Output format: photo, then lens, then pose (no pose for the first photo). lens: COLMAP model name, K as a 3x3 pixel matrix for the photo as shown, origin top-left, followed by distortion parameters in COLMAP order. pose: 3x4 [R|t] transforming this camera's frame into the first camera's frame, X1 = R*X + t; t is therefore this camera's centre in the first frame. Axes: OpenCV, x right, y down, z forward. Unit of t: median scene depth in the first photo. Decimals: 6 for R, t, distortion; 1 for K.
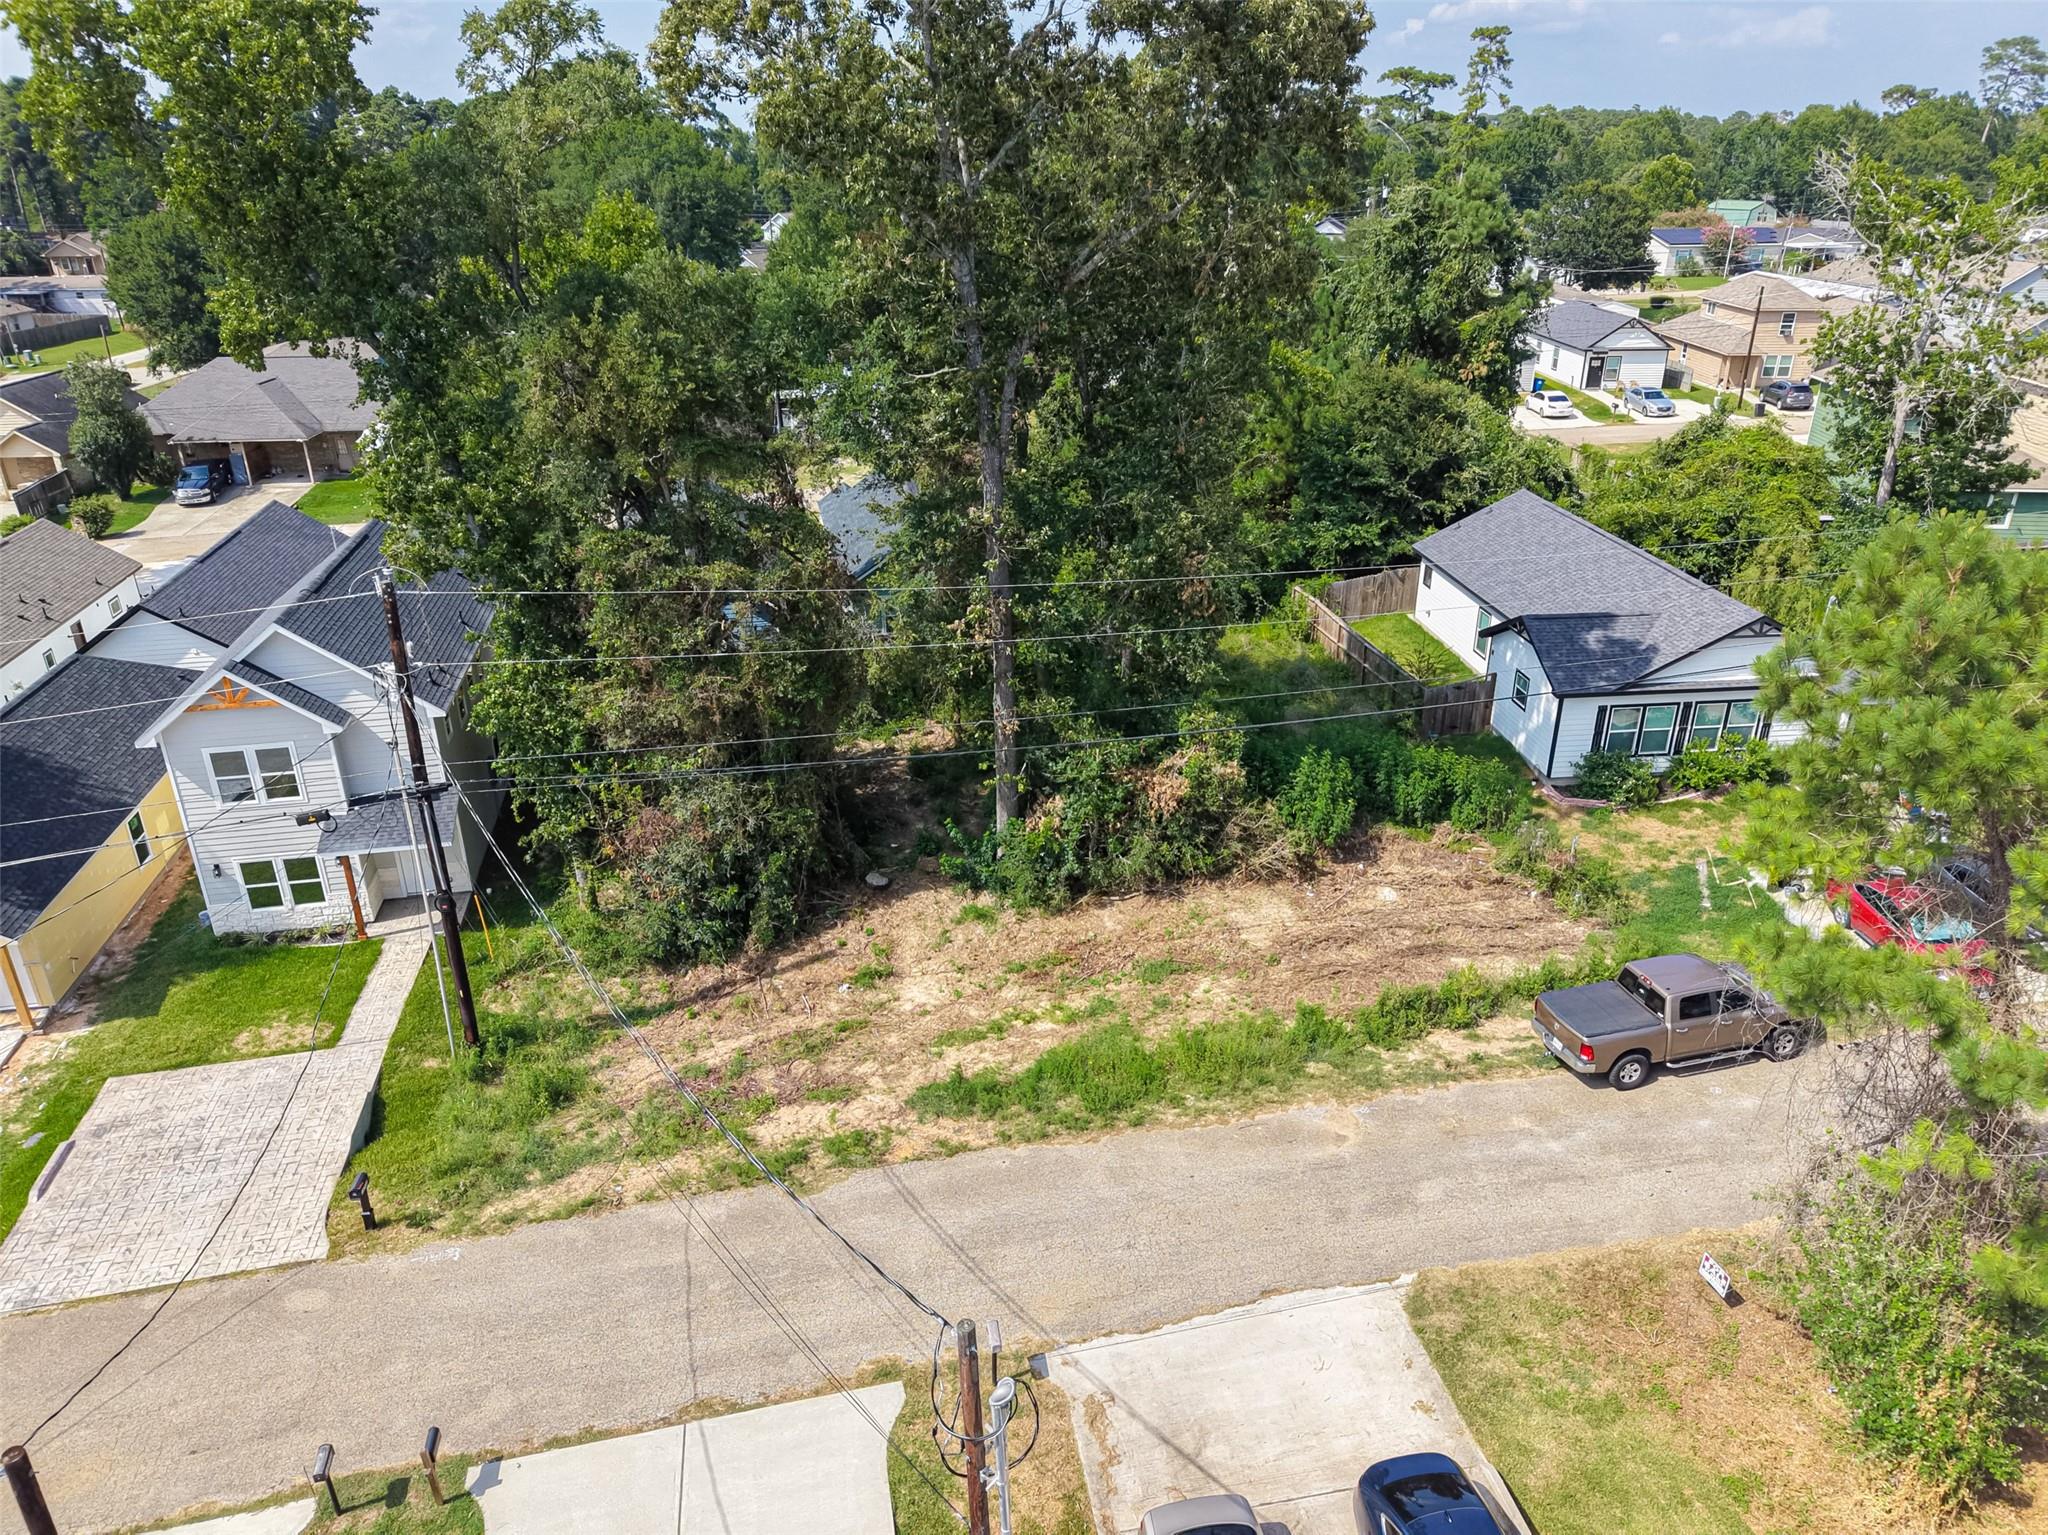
lens RADIAL K [[1374.5, 0, 1026.5], [0, 1374.5, 769.2], [0, 0, 1]] dist [0.014993, -0.010368]
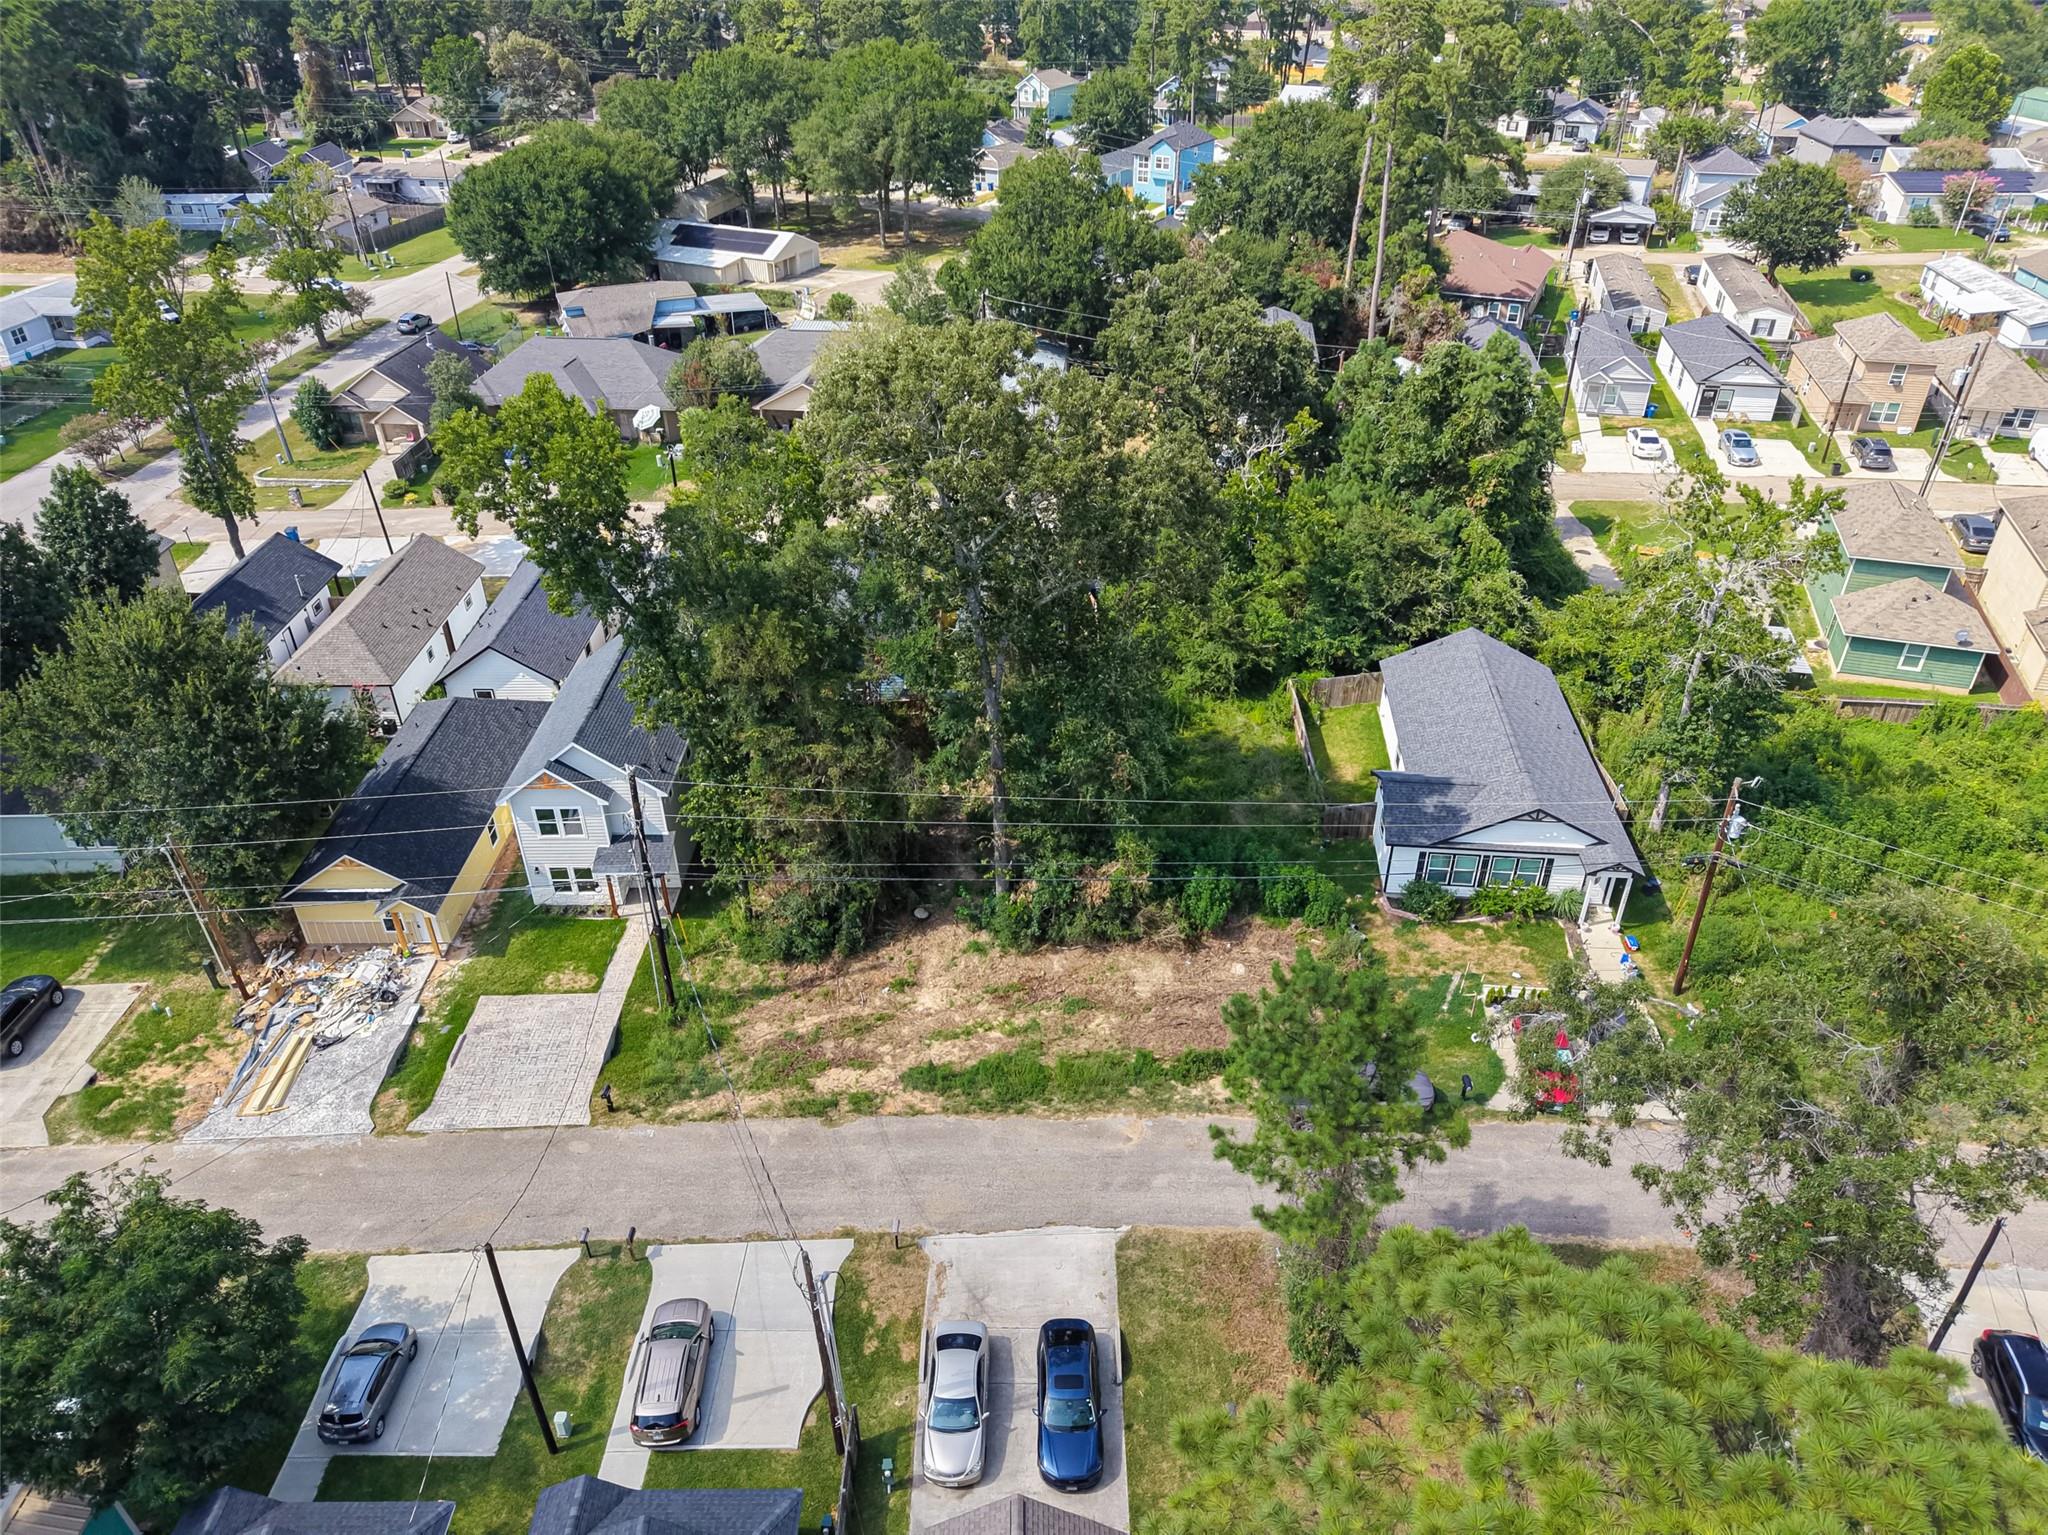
lens RADIAL K [[1370.6, 0, 1024.9], [0, 1370.6, 765.1], [0, 0, 1]] dist [0.047824, -0.048995]
pose [[0.980660, 0.106562, -0.164168, 0.271801], [-0.080998, 0.984552, 0.155230, -0.374915], [0.178173, -0.138930, 0.974142, -0.538186]]
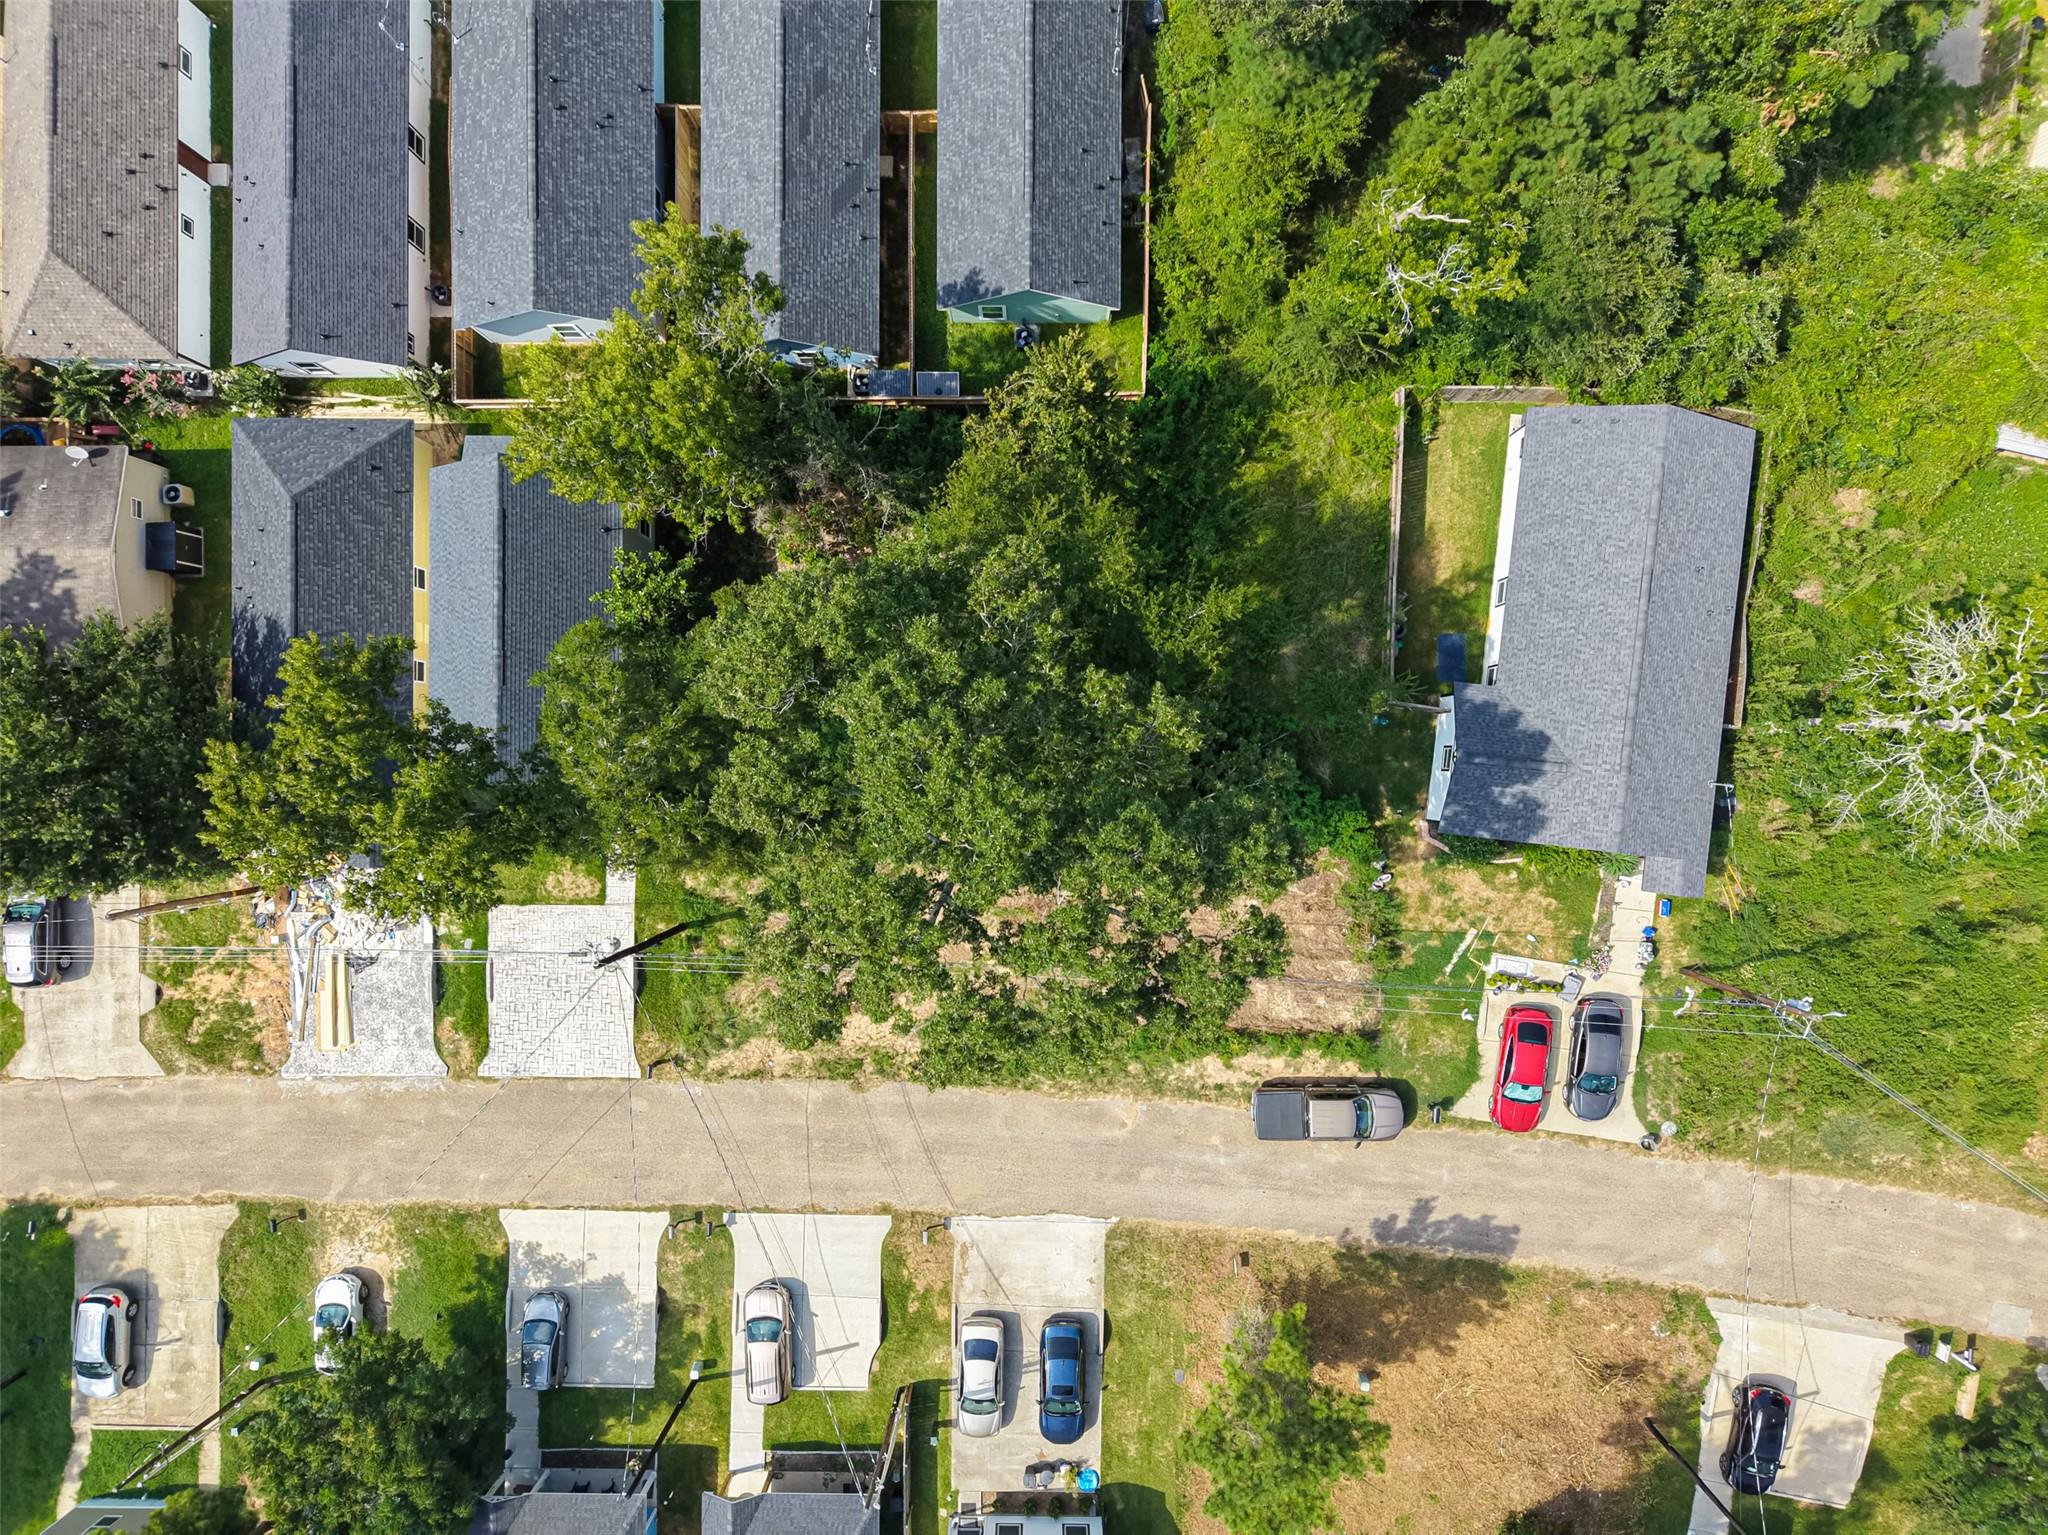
lens RADIAL K [[1370.6, 0, 1024.9], [0, 1370.6, 765.1], [0, 0, 1]] dist [0.047824, -0.048995]
pose [[0.979155, 0.203045, -0.005326, -0.005050], [-0.077056, 0.395596, 0.915187, -1.410401], [0.187931, -0.895699, 0.402995, 0.516924]]
